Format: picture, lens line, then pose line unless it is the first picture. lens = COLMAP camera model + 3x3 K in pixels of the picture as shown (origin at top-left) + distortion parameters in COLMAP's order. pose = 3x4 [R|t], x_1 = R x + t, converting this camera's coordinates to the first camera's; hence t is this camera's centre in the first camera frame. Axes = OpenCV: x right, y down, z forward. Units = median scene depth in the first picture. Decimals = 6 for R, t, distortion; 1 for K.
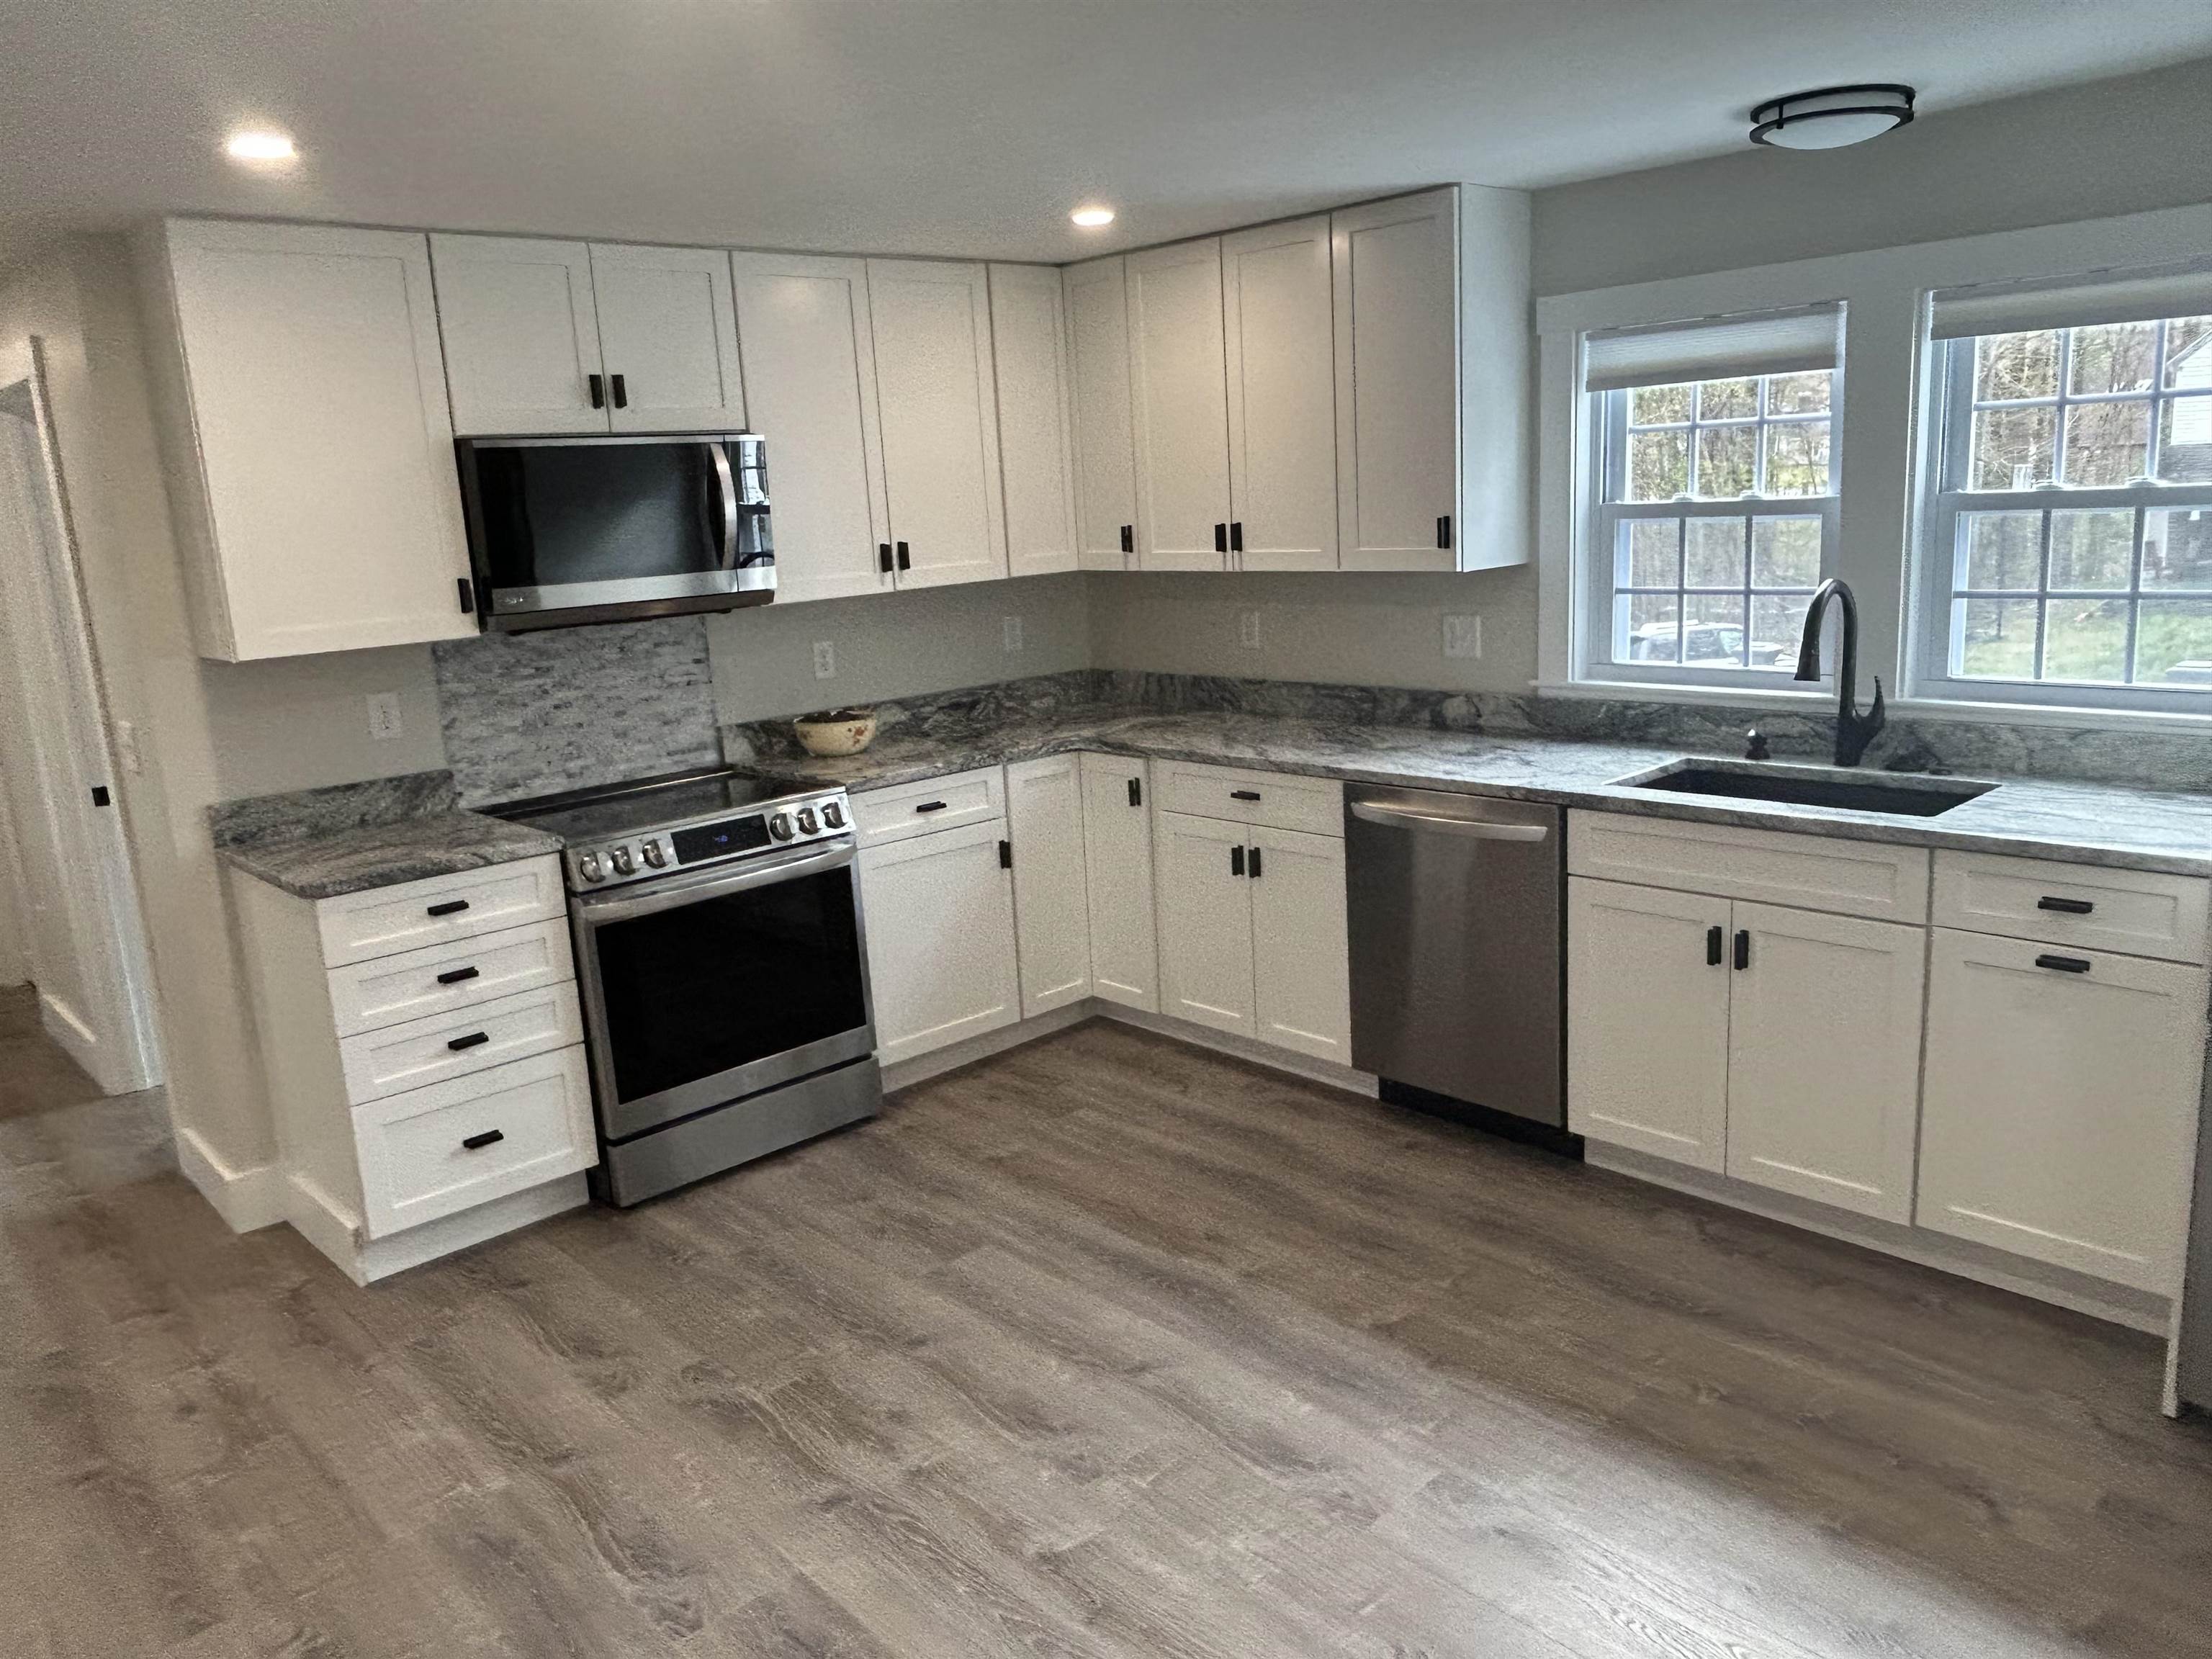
lens RADIAL K [[1590.1, 0, 1107.6], [0, 1590.1, 818.1], [0, 0, 1]] dist [0.008977, -0.017099]
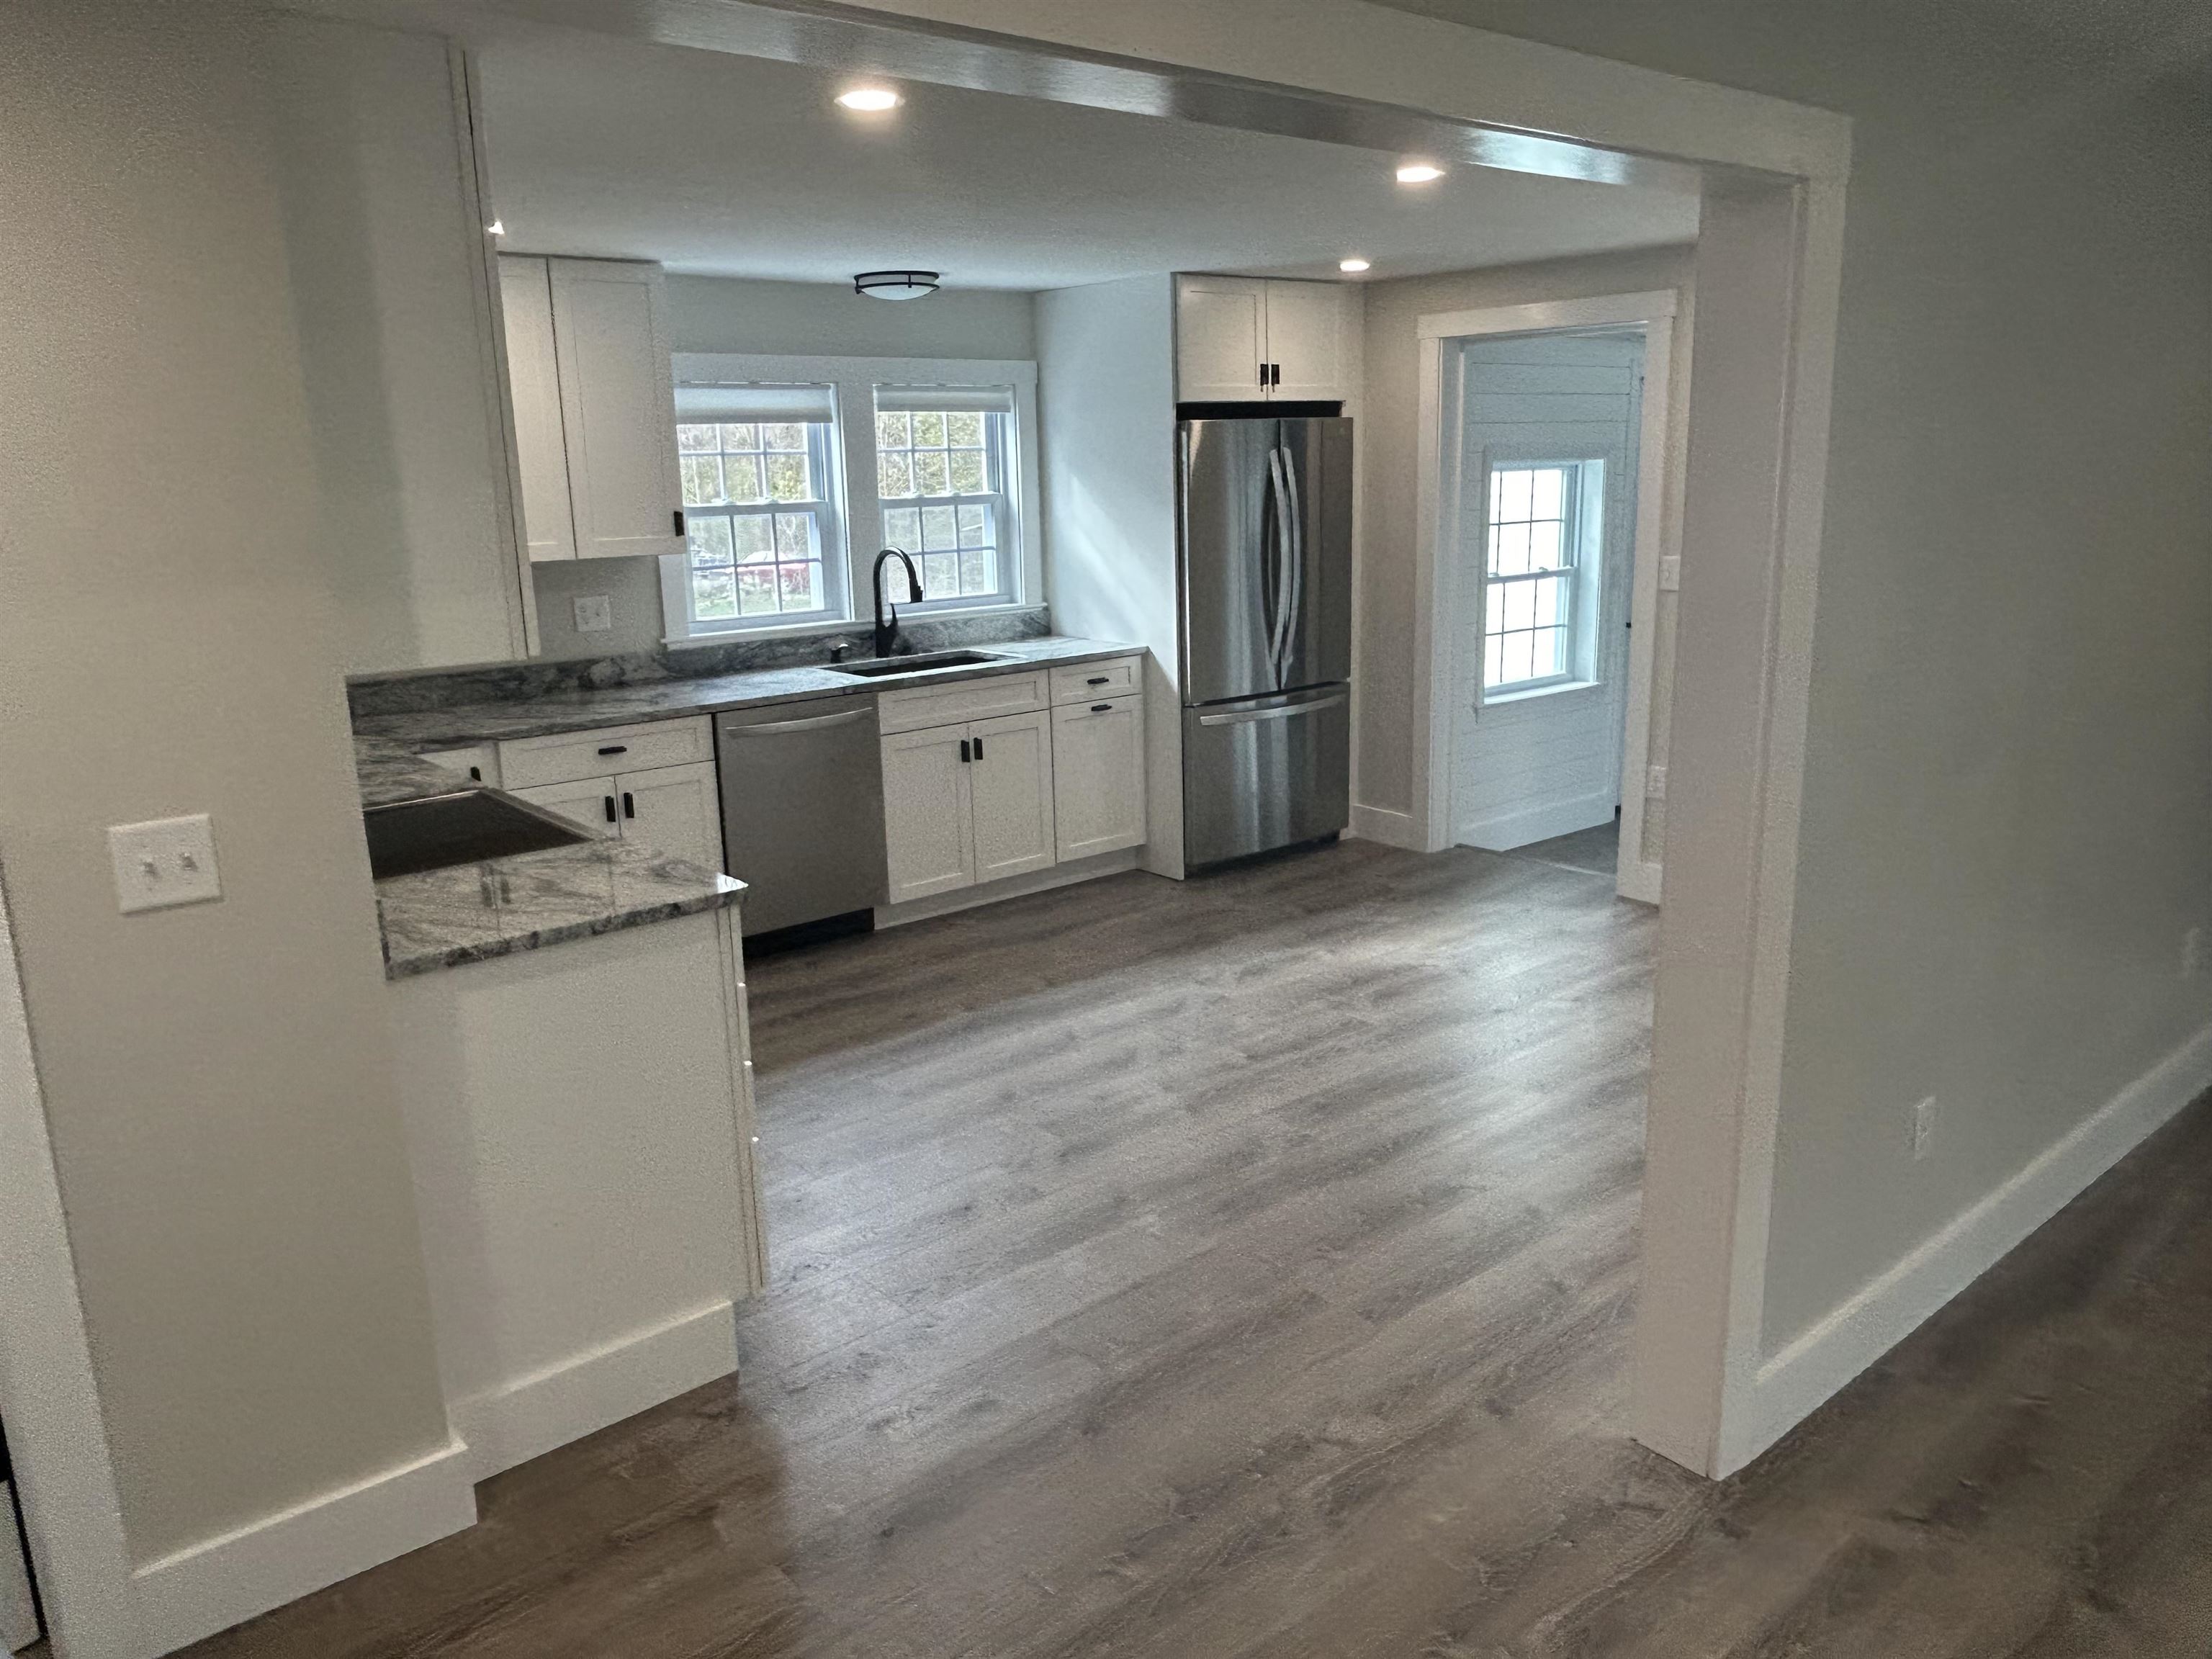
lens RADIAL K [[1590.1, 0, 1102.6], [0, 1590.1, 833.8], [0, 0, 1]] dist [0.008977, -0.017099]
pose [[0.047042, -0.177193, 0.983051, -1.259239], [0.223745, 0.961004, 0.162512, -0.077330], [-0.973512, 0.212308, 0.084854, 0.682300]]
